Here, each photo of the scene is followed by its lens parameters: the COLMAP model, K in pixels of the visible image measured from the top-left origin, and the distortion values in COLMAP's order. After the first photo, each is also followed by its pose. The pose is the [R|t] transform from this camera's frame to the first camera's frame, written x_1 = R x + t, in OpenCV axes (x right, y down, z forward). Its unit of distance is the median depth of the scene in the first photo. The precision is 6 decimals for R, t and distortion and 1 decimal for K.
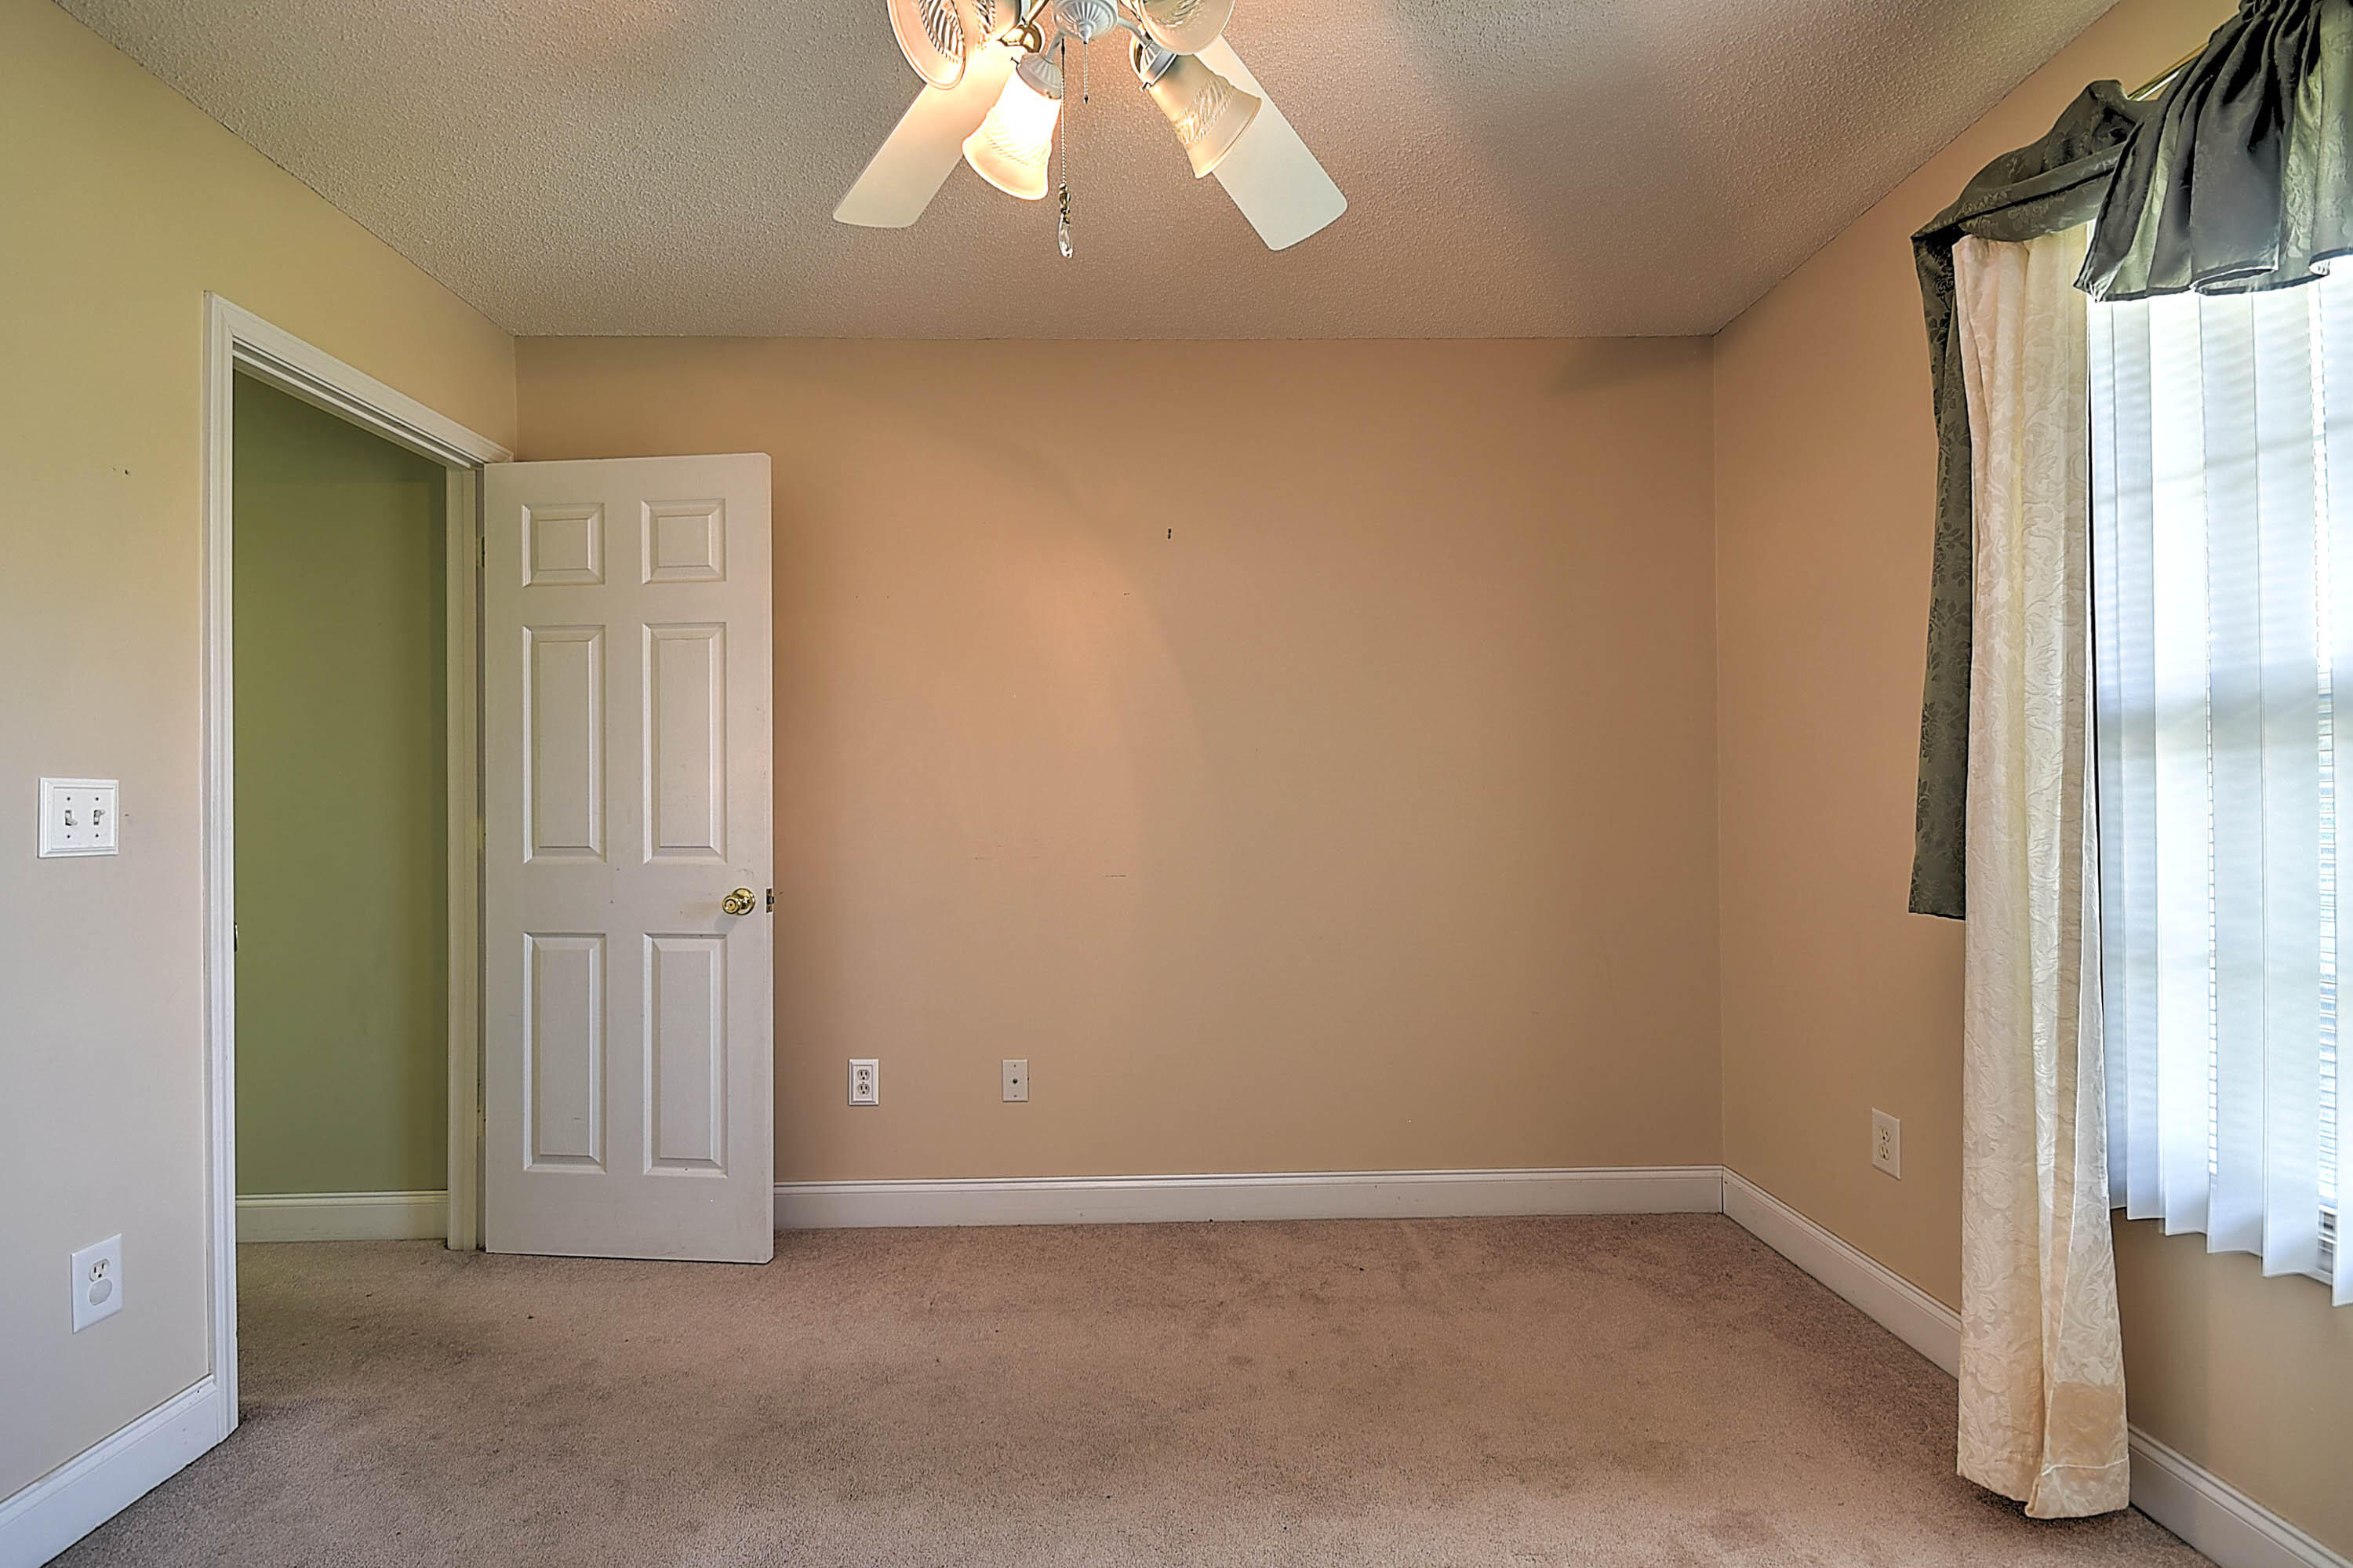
lens RADIAL K [[1035.1, 0, 1183.0], [0, 1035.1, 788.8], [0, 0, 1]] dist [0.002606, 0.000178]
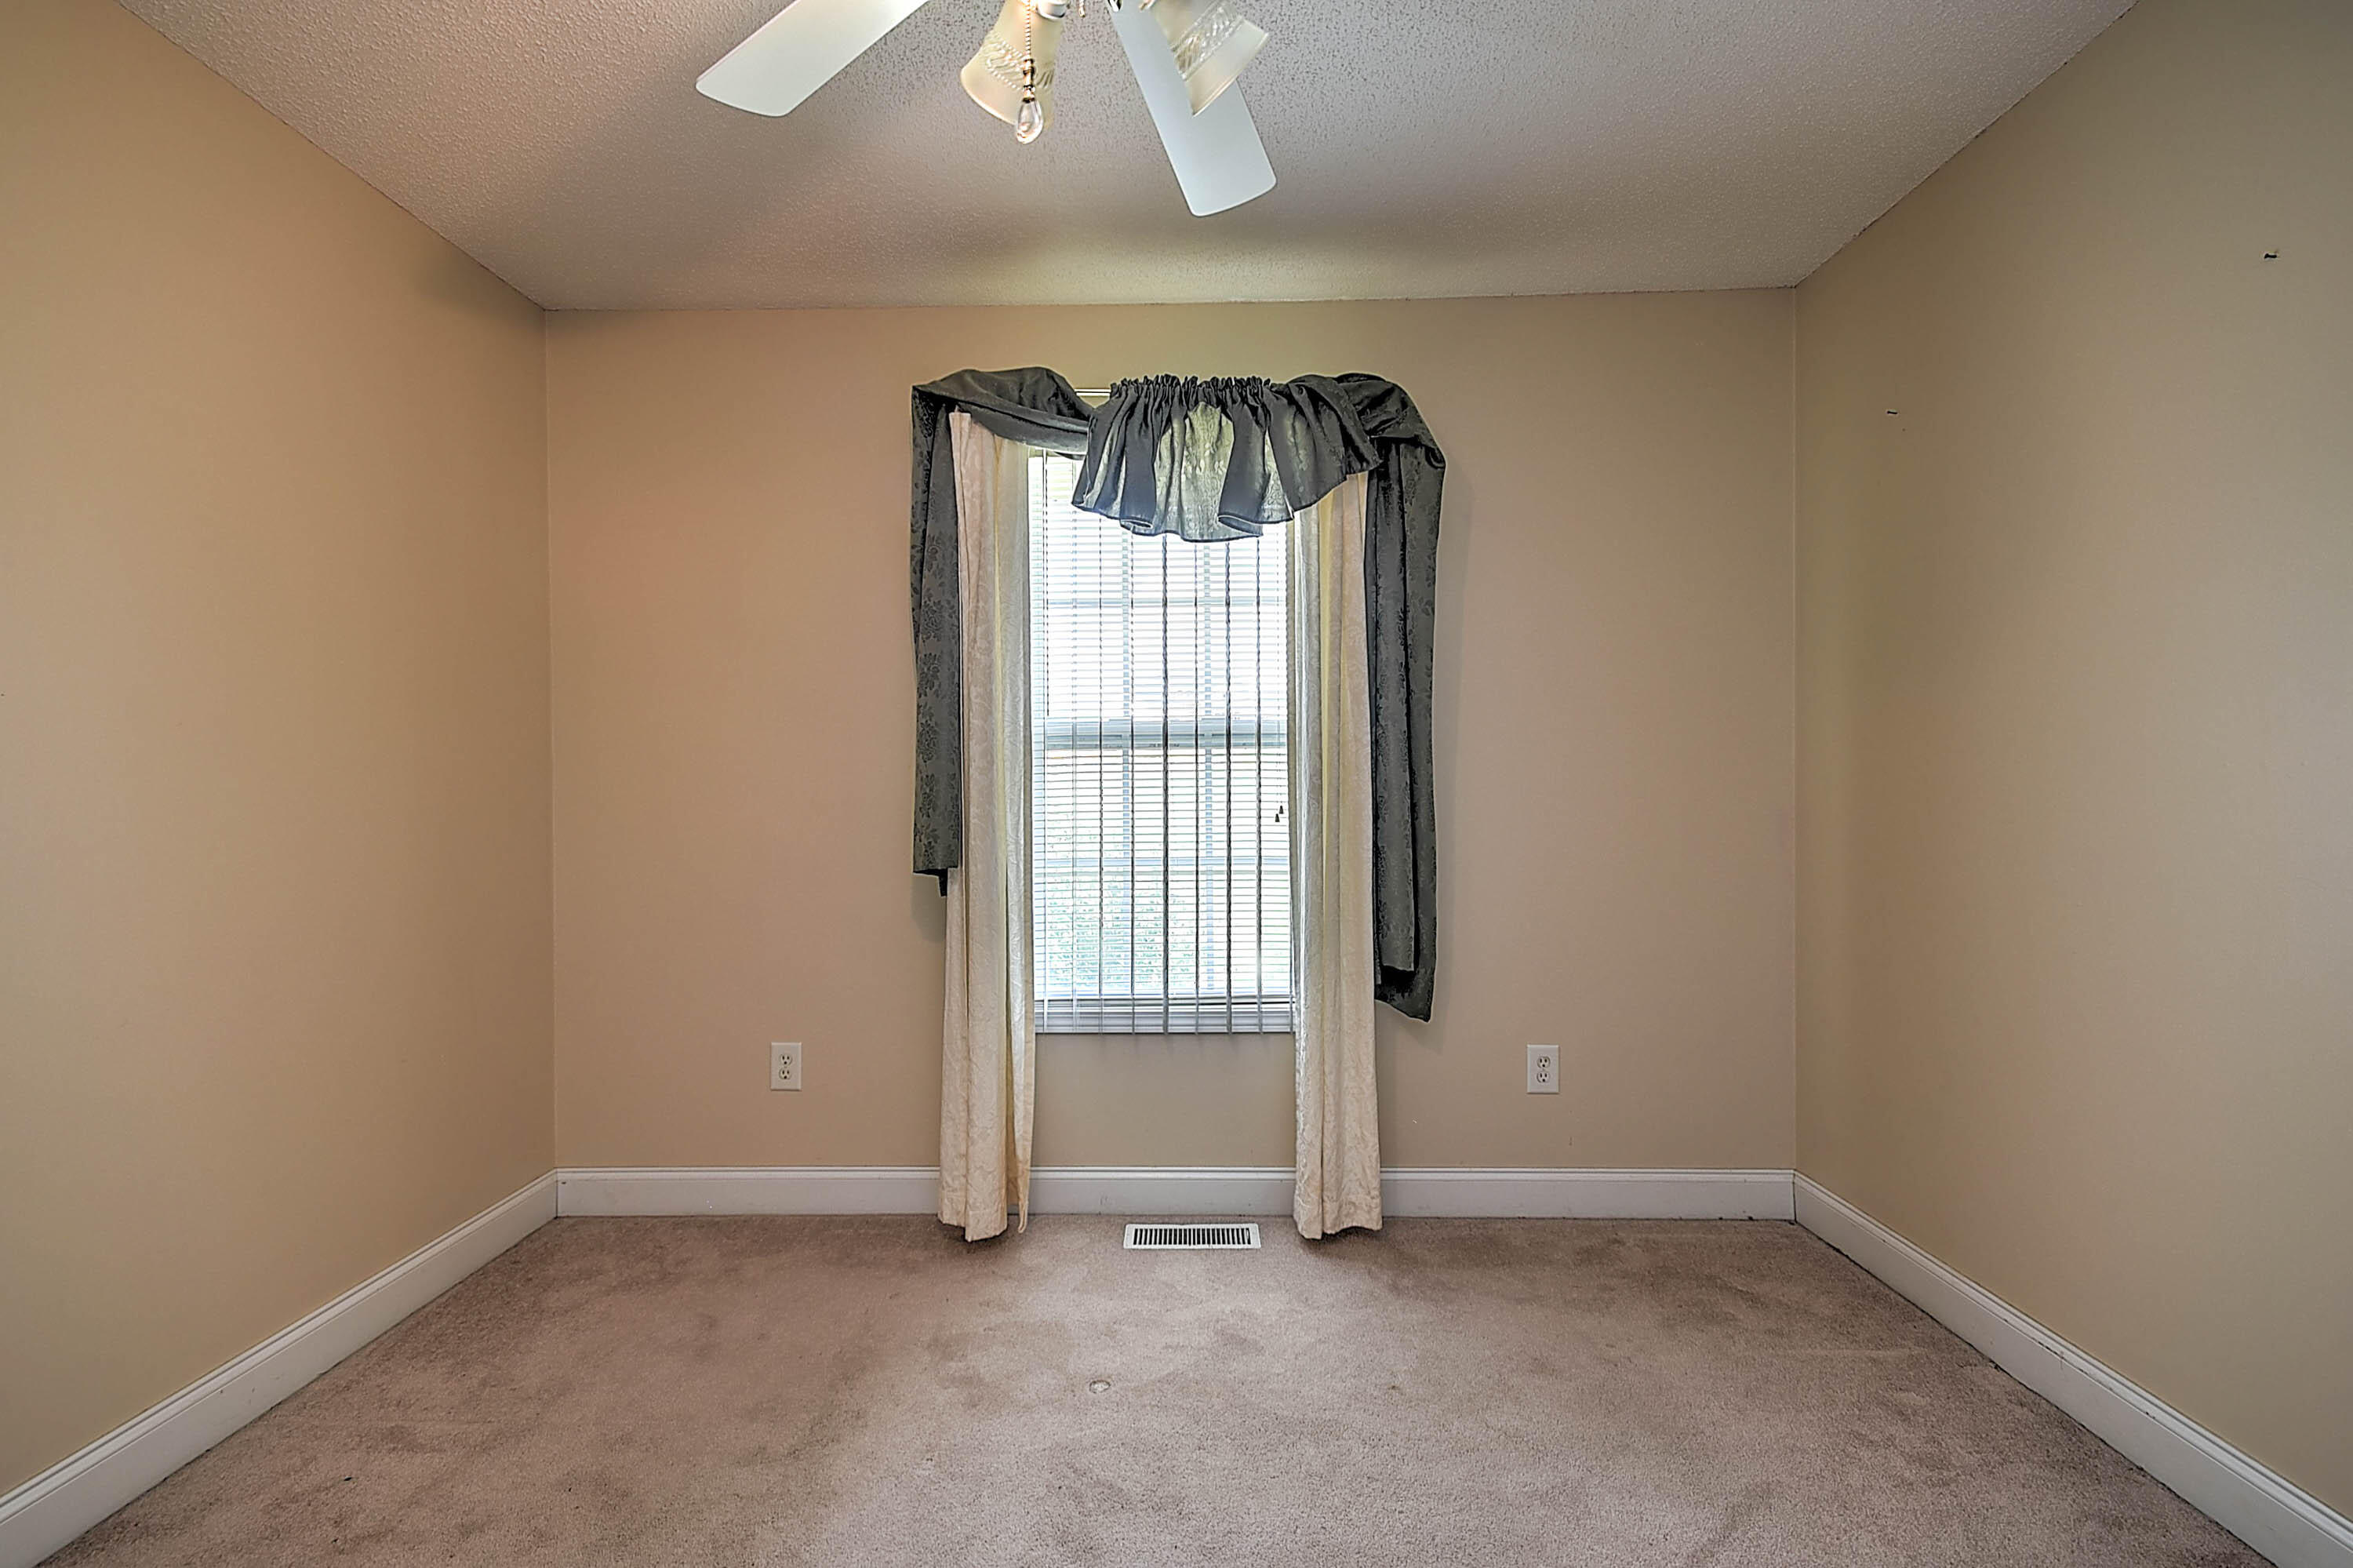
lens RADIAL K [[1035.1, 0, 1183.0], [0, 1035.1, 788.8], [0, 0, 1]] dist [0.002606, 0.000178]
pose [[0.032279, 0.007647, 0.999450, -0.547765], [-0.004672, 0.999961, -0.007500, 0.014030], [-0.999468, -0.004428, 0.032314, 0.478984]]
